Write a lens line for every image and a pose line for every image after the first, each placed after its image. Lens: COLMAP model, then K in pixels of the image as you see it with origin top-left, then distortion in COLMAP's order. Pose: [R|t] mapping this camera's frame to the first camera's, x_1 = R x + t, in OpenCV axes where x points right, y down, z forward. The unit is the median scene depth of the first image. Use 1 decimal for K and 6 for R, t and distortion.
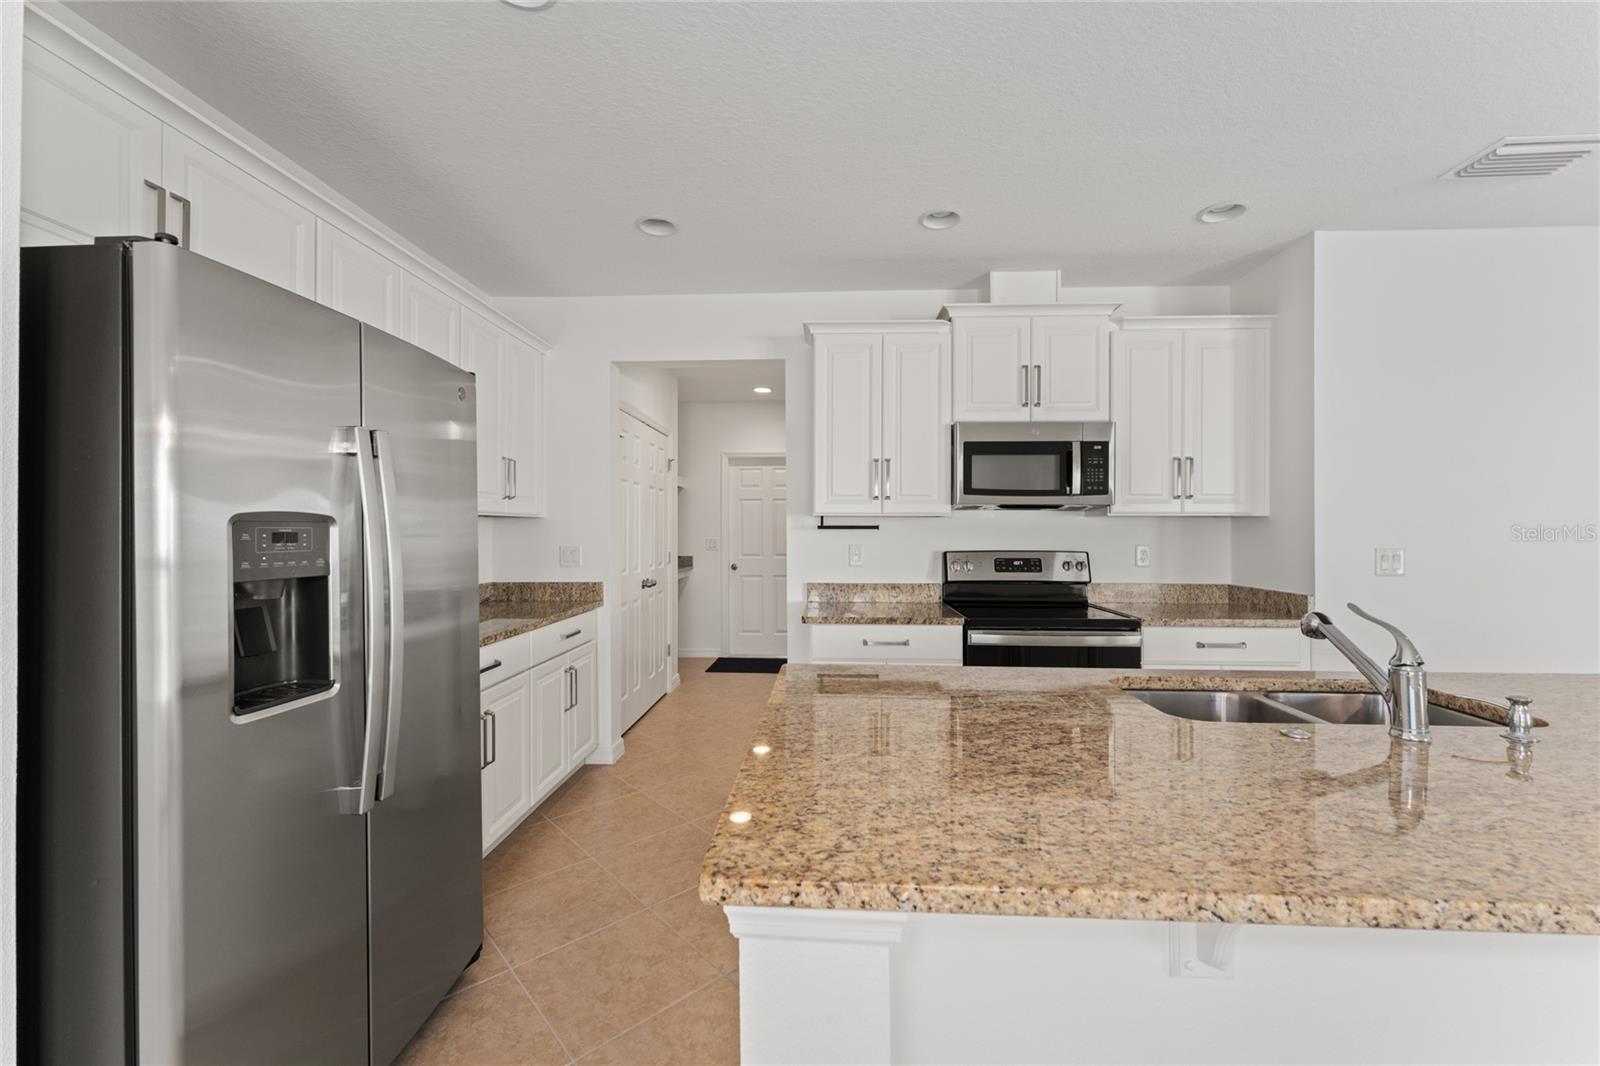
lens RADIAL K [[639.1, 0, 801.5], [0, 639.1, 528.0], [0, 0, 1]] dist [0.008094, -0.000177]
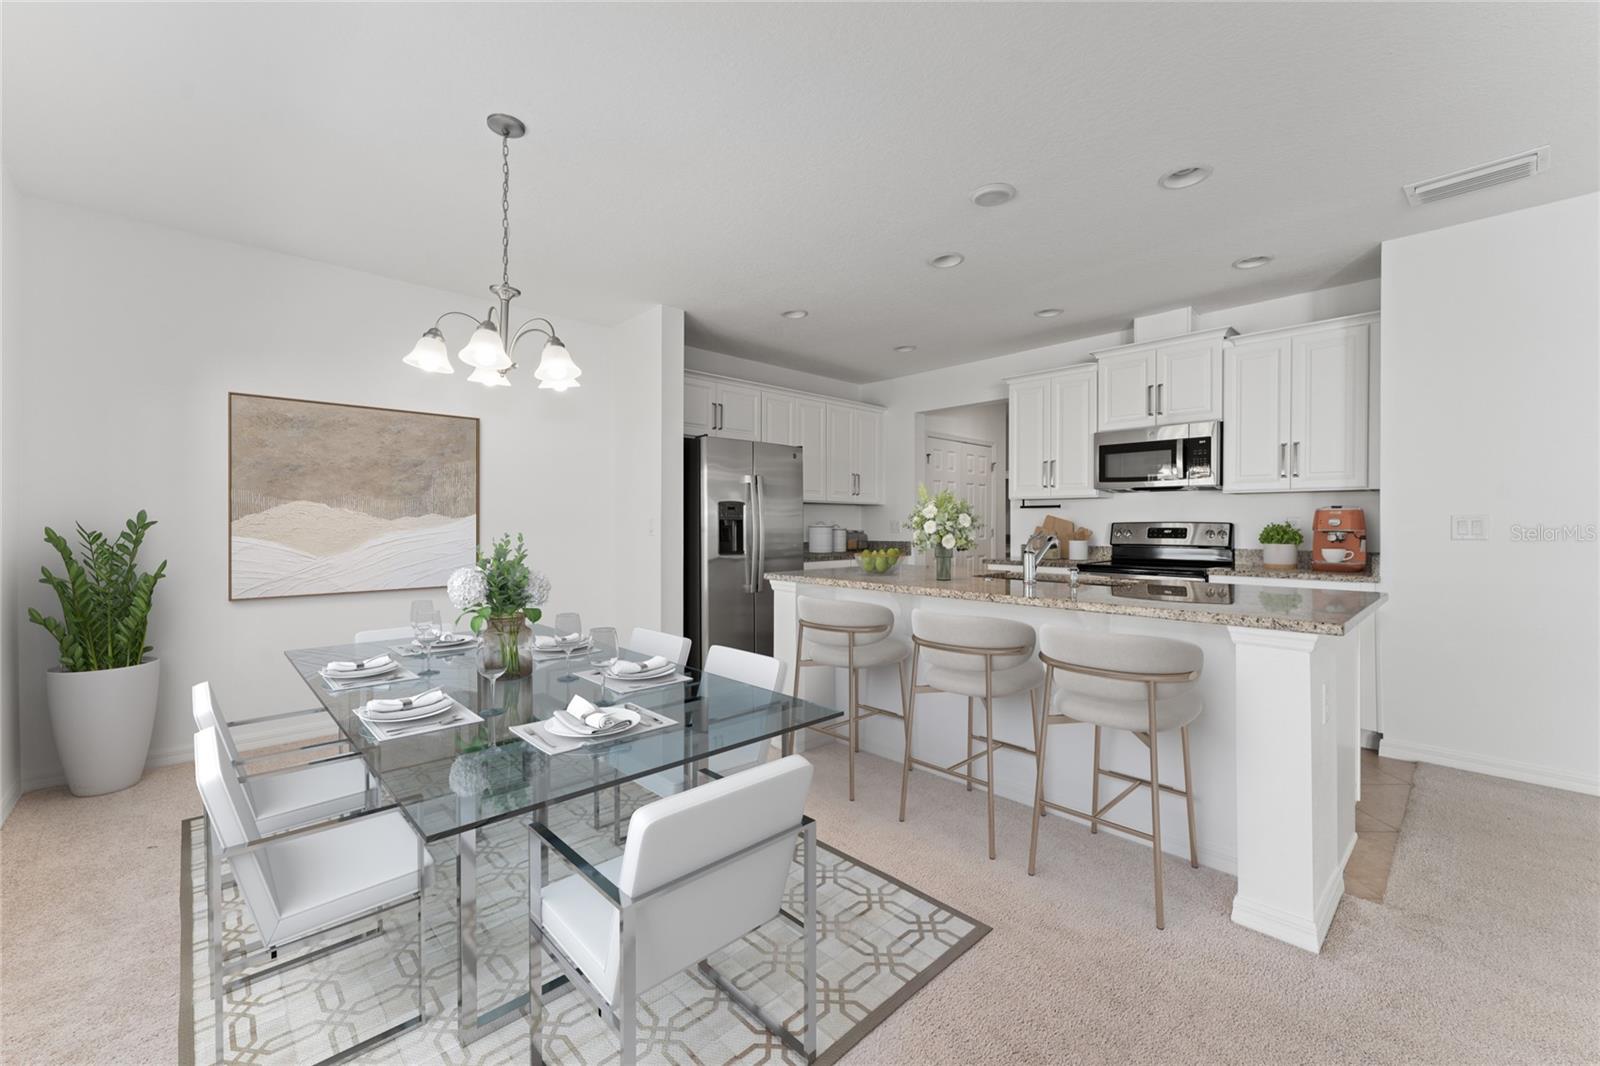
lens RADIAL K [[639.1, 0, 808.1], [0, 639.1, 530.5], [0, 0, 1]] dist [0.008094, -0.000177]
pose [[0.729362, 0.007413, -0.684088, 0.756828], [0.002522, 0.999905, 0.013524, 0.035596], [0.684123, -0.011590, 0.729275, -0.506021]]
